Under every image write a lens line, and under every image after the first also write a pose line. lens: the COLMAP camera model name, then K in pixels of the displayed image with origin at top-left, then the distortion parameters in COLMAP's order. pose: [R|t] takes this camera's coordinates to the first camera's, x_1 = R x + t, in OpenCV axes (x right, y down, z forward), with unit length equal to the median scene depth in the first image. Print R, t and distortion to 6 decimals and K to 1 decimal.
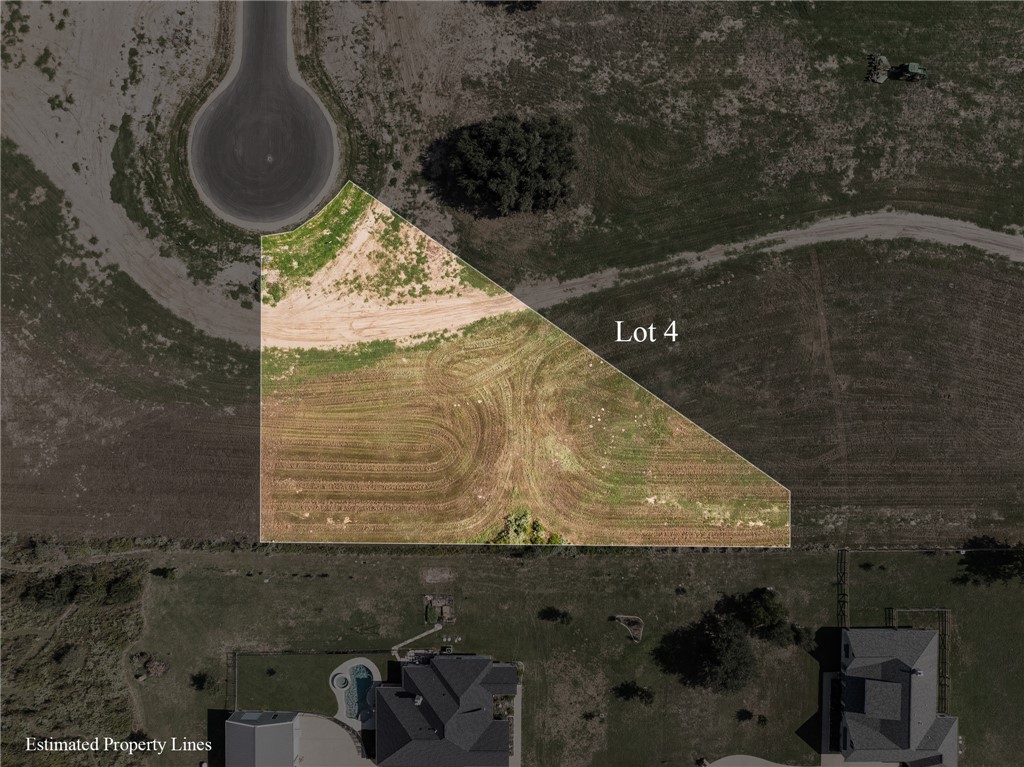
lens RADIAL K [[716.0, 0, 506.7], [0, 716.0, 402.1], [0, 0, 1]] dist [-0.053555, 0.021390]
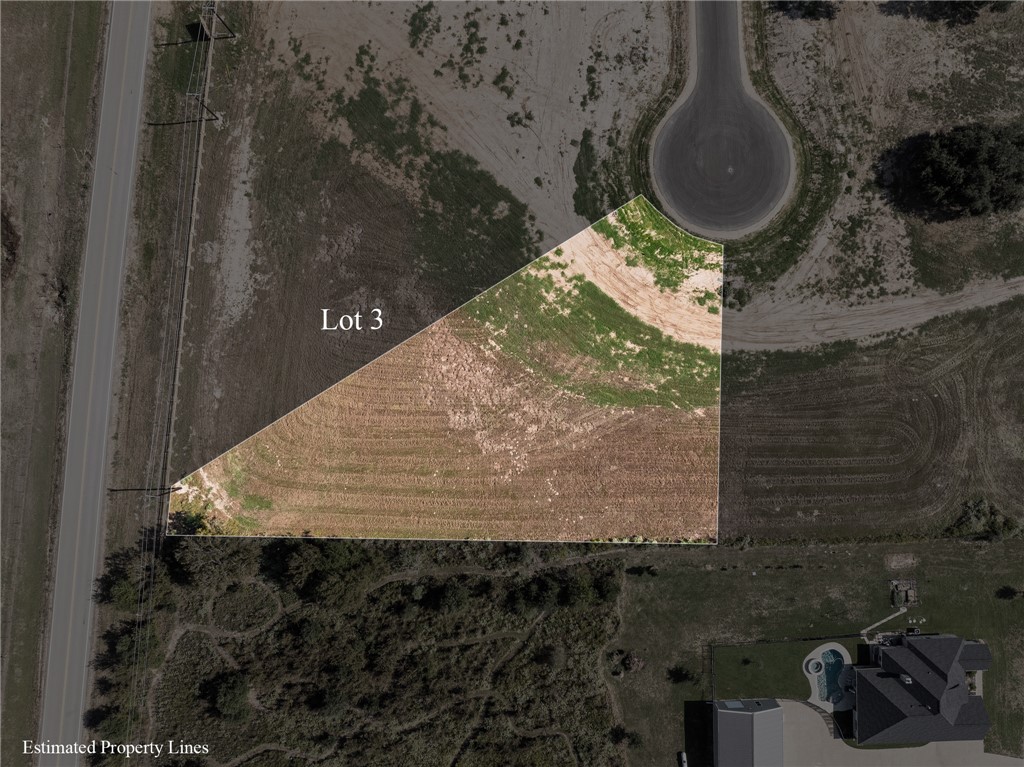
lens RADIAL K [[716.0, 0, 507.7], [0, 716.0, 409.2], [0, 0, 1]] dist [-0.053555, 0.021390]
pose [[0.999386, -0.034810, -0.003905, -0.668463], [0.034800, 0.999390, -0.002775, 0.000646], [0.004000, 0.002637, 0.999989, -0.045842]]
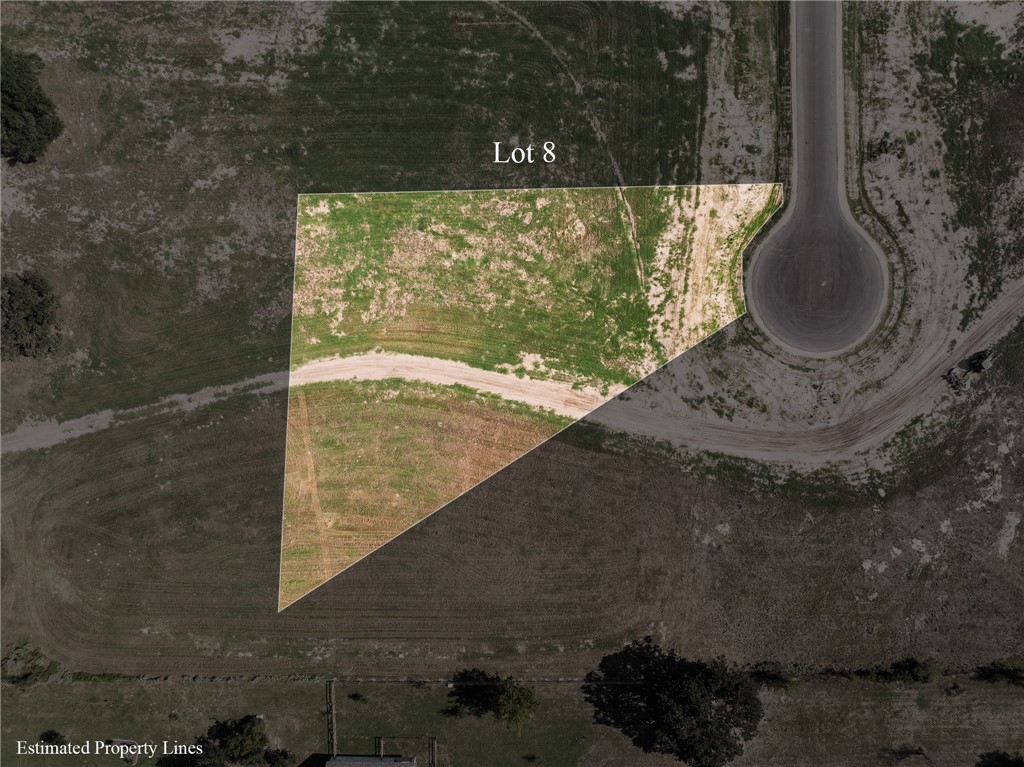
lens RADIAL K [[716.0, 0, 510.3], [0, 716.0, 401.8], [0, 0, 1]] dist [-0.053555, 0.021390]
pose [[0.999974, 0.002235, 0.006833, 0.732883], [-0.002211, 0.999992, -0.003429, -0.197361], [-0.006840, 0.003414, 0.999971, -0.040550]]
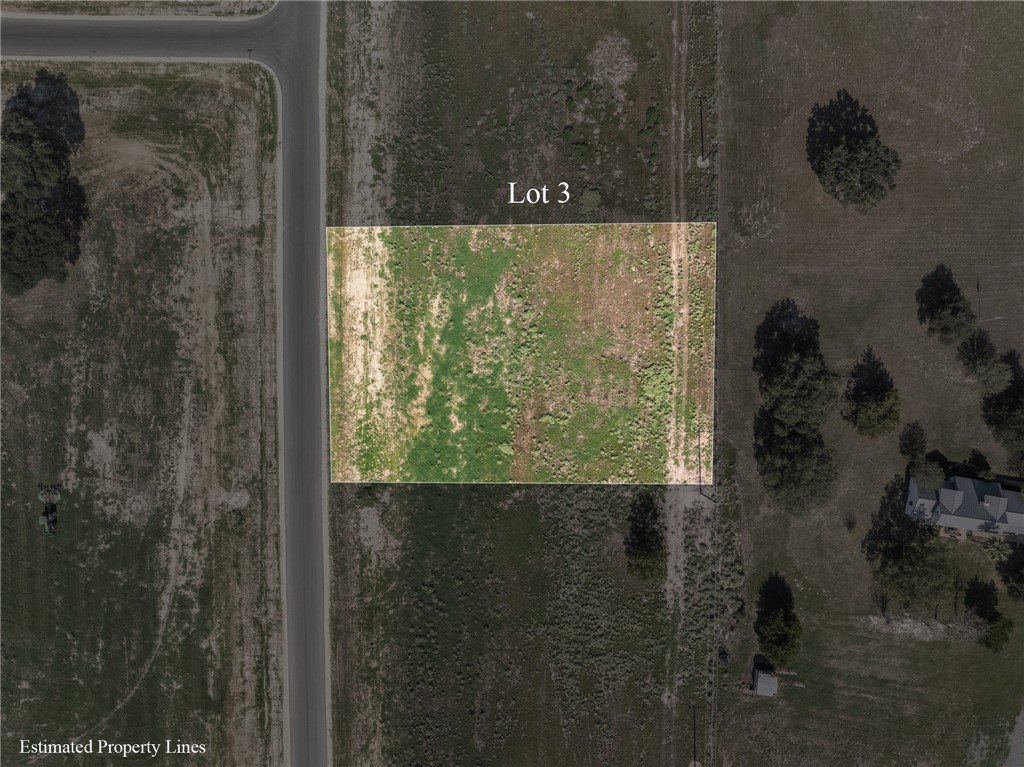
lens RADIAL K [[716.0, 0, 502.1], [0, 716.0, 395.2], [0, 0, 1]] dist [-0.053555, 0.021390]
pose [[-0.002782, 0.999995, 0.001442, 0.250946], [-0.999826, -0.002755, -0.018446, -1.370053], [-0.018442, -0.001493, 0.999829, -0.185916]]
